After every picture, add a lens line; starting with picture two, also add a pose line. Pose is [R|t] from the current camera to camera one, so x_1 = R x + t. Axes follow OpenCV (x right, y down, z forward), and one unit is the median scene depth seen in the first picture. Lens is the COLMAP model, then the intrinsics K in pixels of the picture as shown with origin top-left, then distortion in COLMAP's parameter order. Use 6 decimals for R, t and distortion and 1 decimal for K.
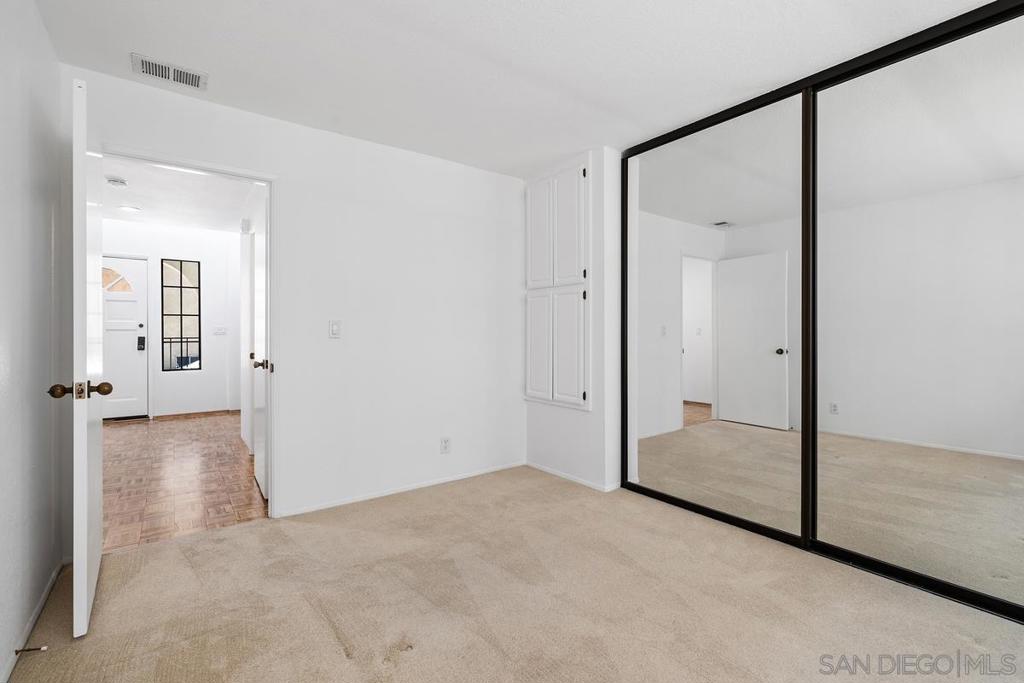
lens RADIAL K [[468.7, 0, 515.6], [0, 468.7, 333.2], [0, 0, 1]] dist [-0.002130, 0.000221]
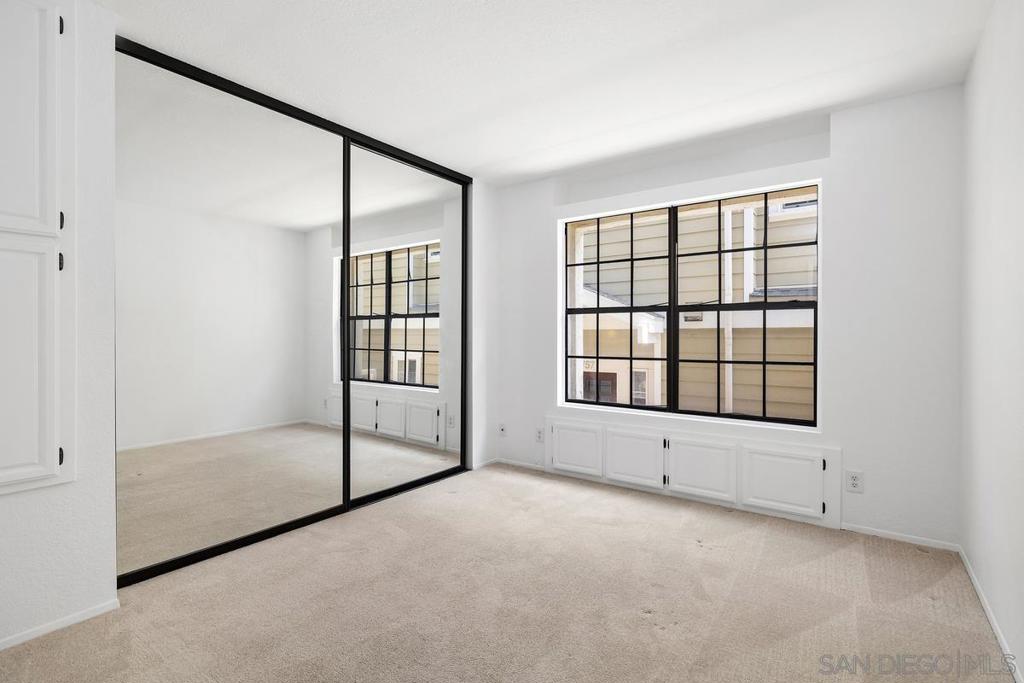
lens RADIAL K [[472.4, 0, 515.8], [0, 472.4, 341.8], [0, 0, 1]] dist [-0.010807, 0.001431]
pose [[-0.284581, -0.008969, 0.958610, -0.627268], [-0.000355, 0.999957, 0.009250, 0.002582], [-0.958652, 0.002292, -0.284572, 0.843280]]
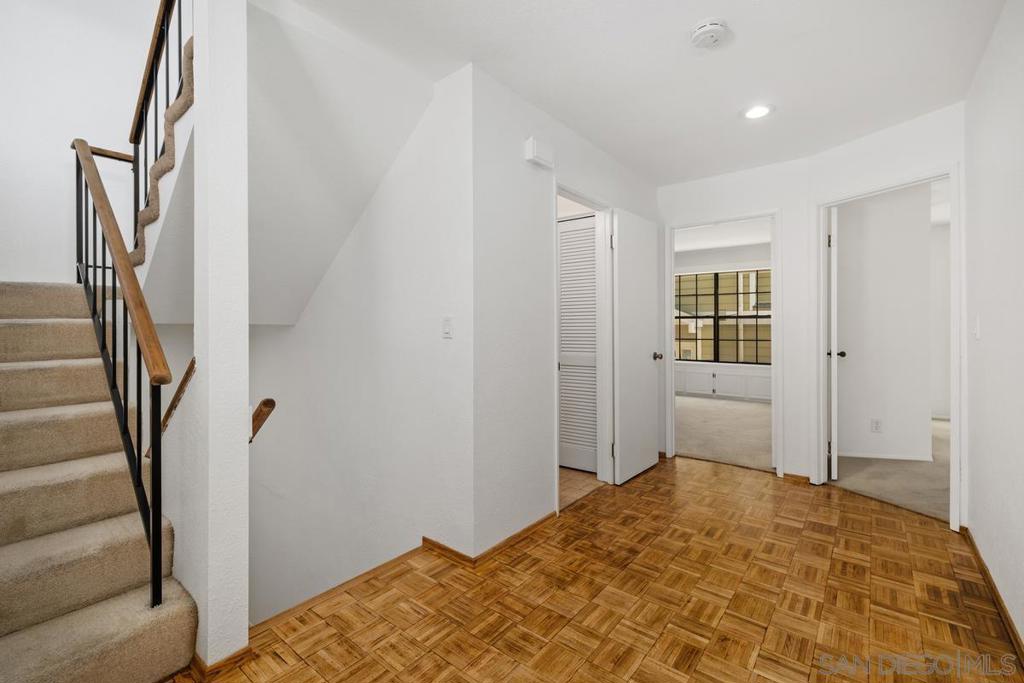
lens RADIAL K [[446.5, 0, 506.1], [0, 446.5, 331.3], [0, 0, 1]] dist [0.006526, -0.001781]
pose [[-0.225984, -0.004277, 0.974122, -4.855057], [0.004274, 0.999976, 0.005382, -0.035799], [-0.974122, 0.005380, -0.225960, 4.494023]]
